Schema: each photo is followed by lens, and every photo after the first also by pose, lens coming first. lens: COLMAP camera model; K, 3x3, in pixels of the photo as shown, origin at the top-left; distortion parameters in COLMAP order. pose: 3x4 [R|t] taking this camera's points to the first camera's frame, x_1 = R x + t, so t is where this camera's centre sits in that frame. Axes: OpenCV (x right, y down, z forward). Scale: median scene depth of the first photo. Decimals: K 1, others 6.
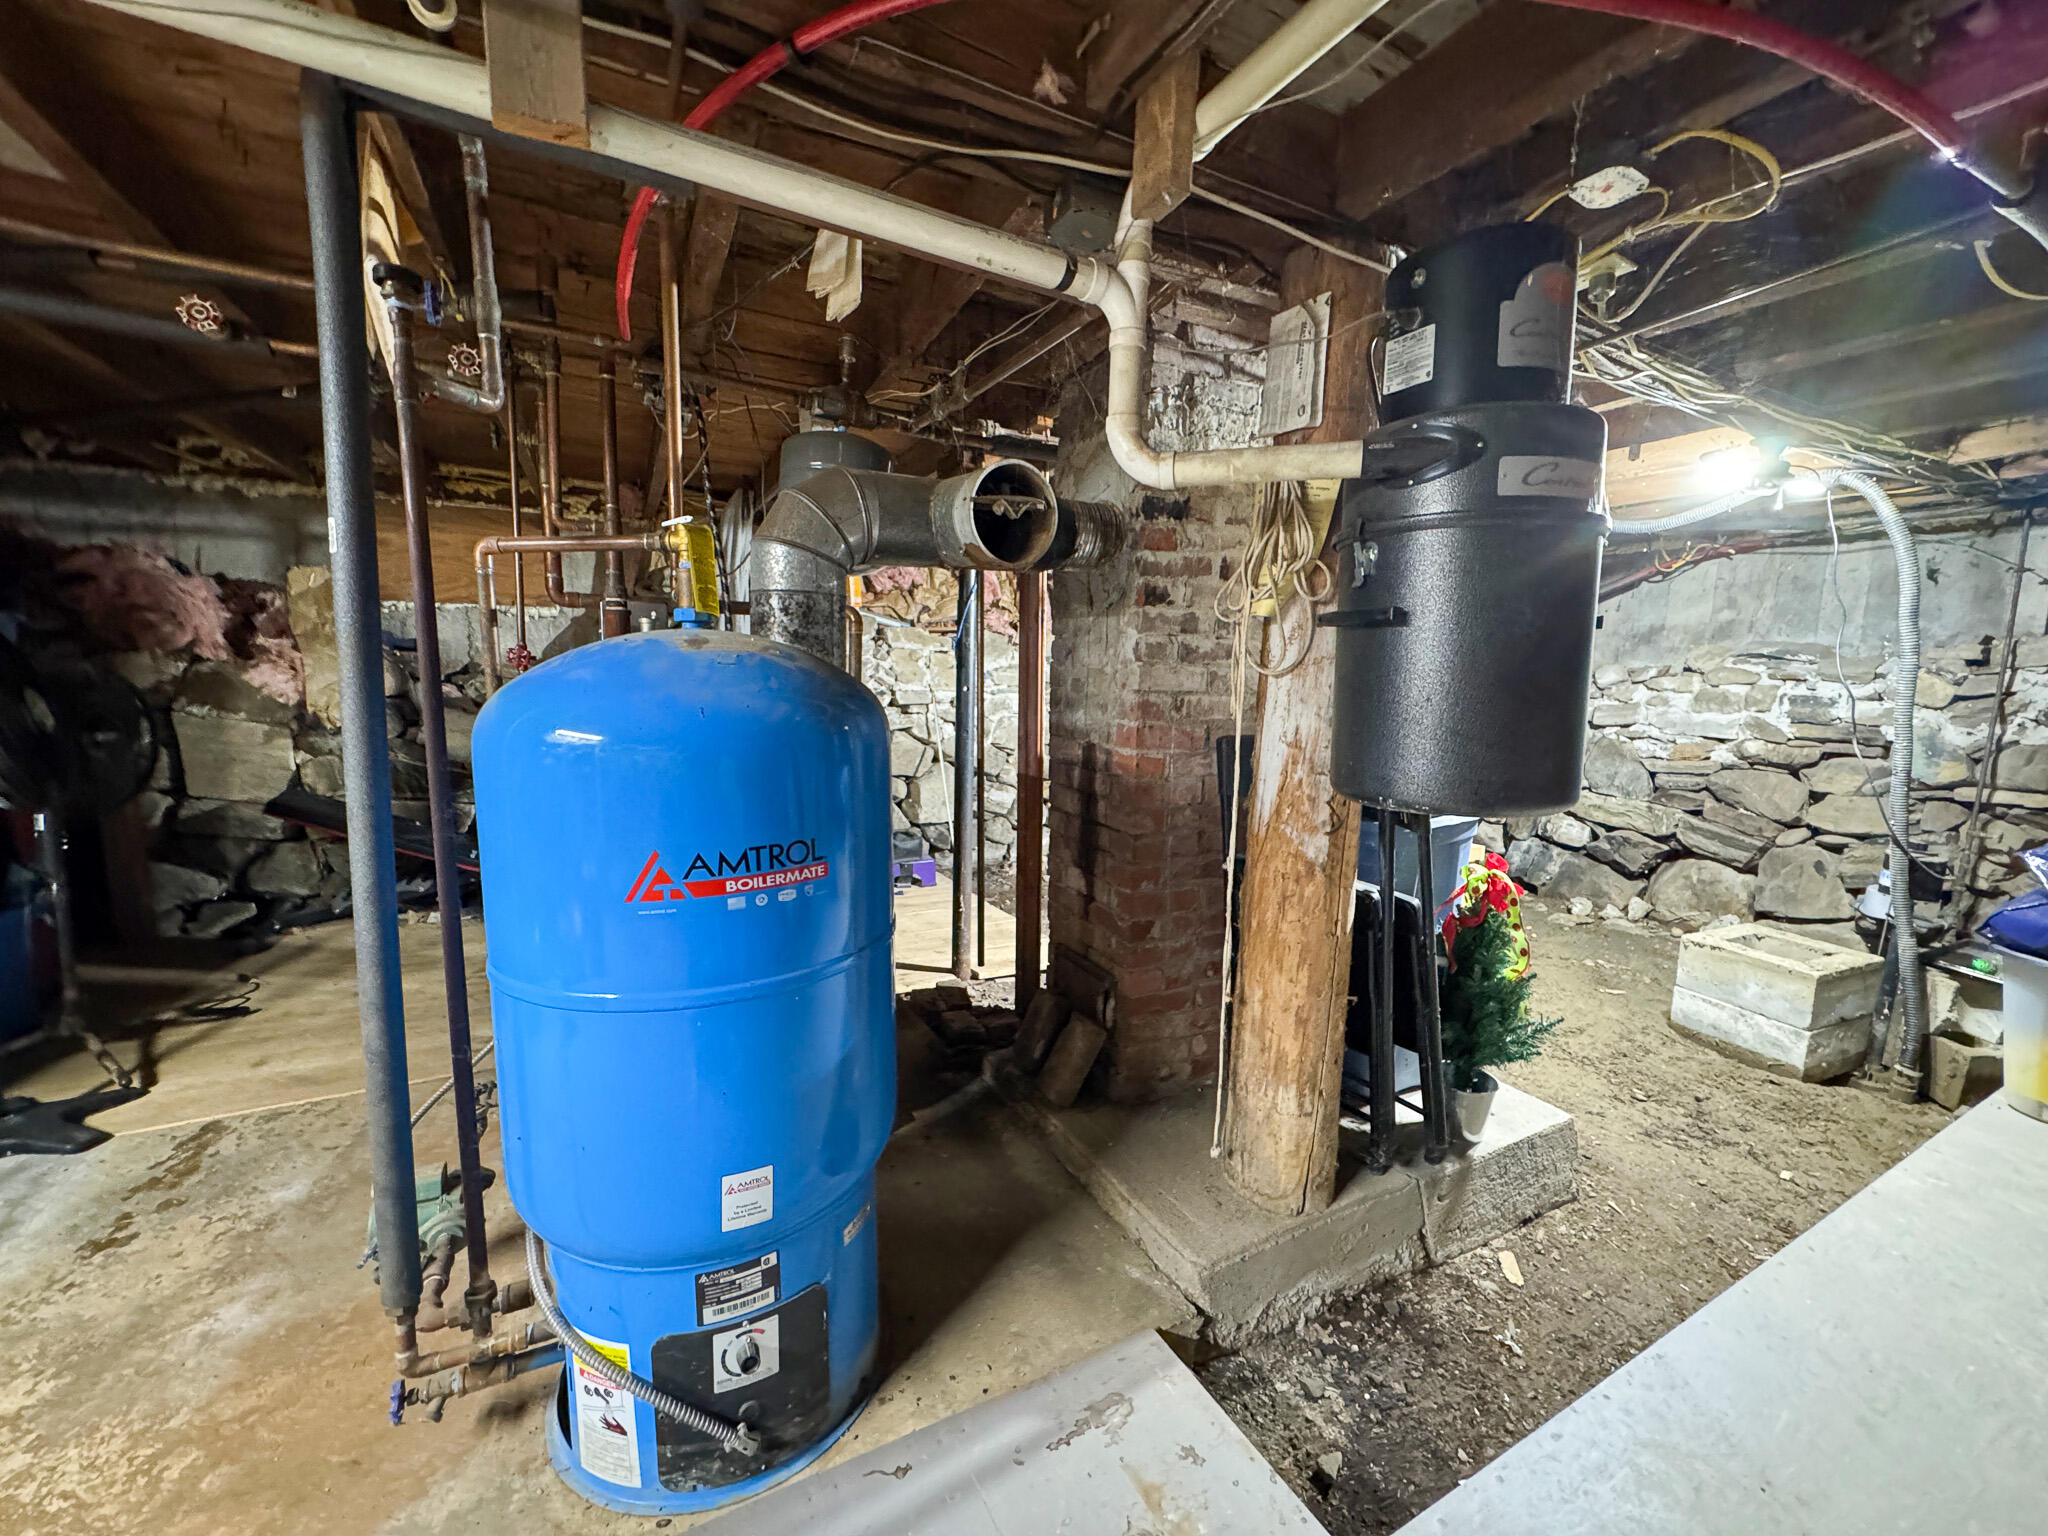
lens RADIAL K [[817.6, 0, 1024.6], [0, 817.6, 764.1], [0, 0, 1]] dist [-0.002742, 0.001040]
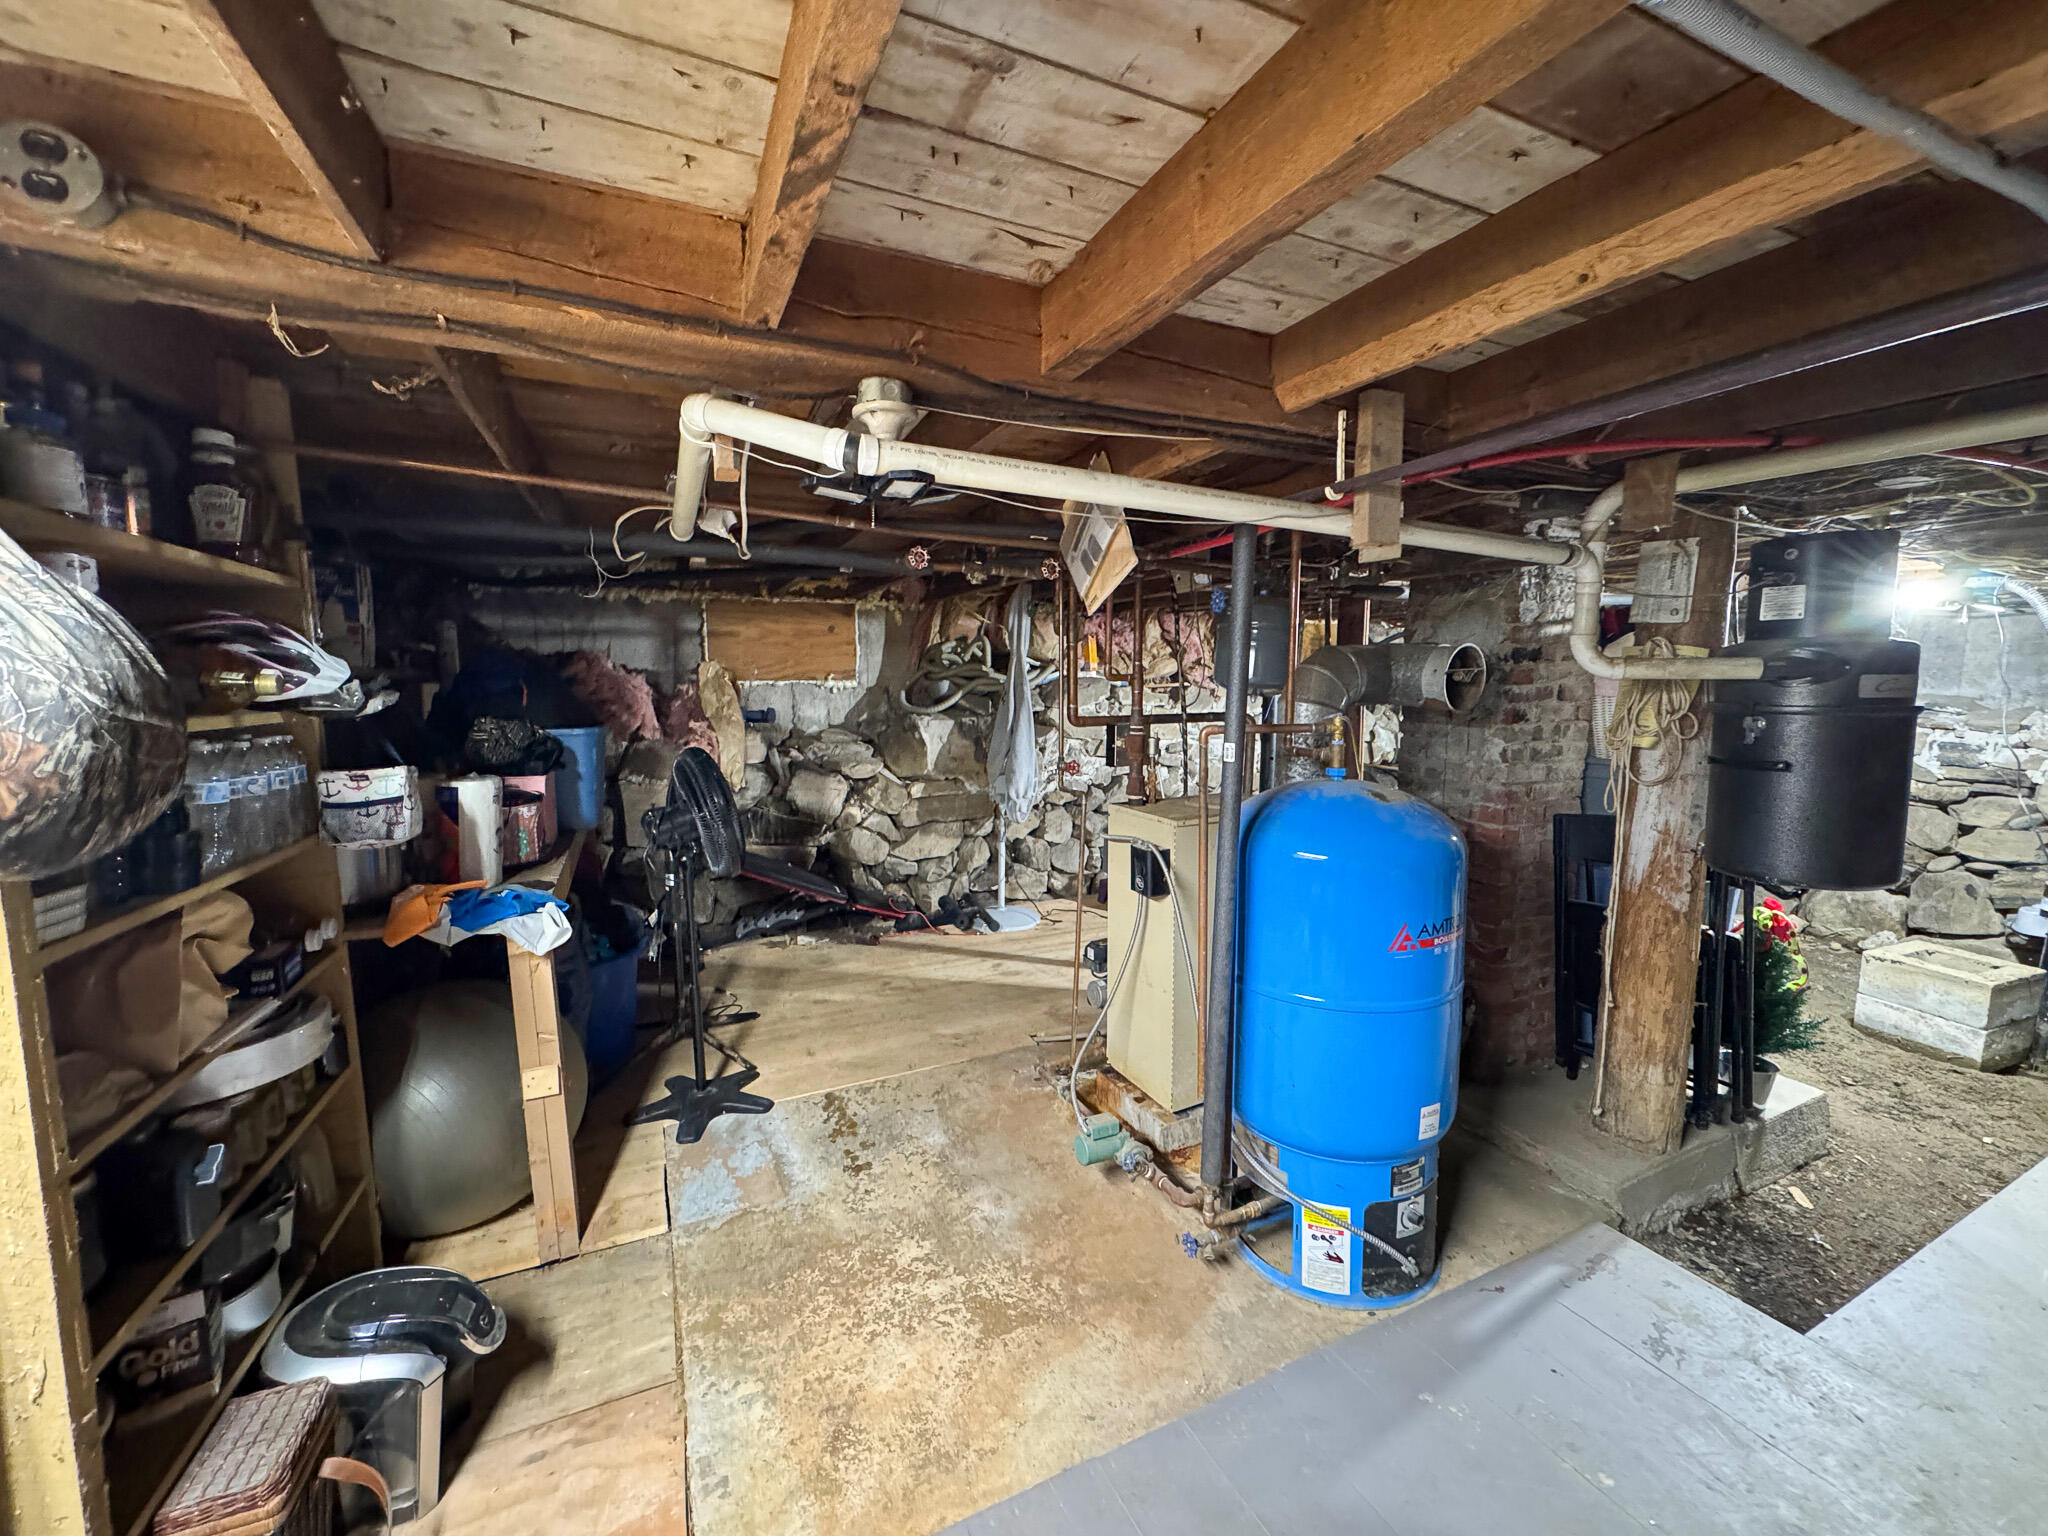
lens RADIAL K [[817.6, 0, 1024.6], [0, 817.6, 764.1], [0, 0, 1]] dist [-0.002742, 0.001040]
pose [[0.998948, -0.014568, -0.043476, -0.586407], [0.014268, 0.999872, -0.007212, -0.118116], [0.043576, 0.006584, 0.999028, -0.406346]]
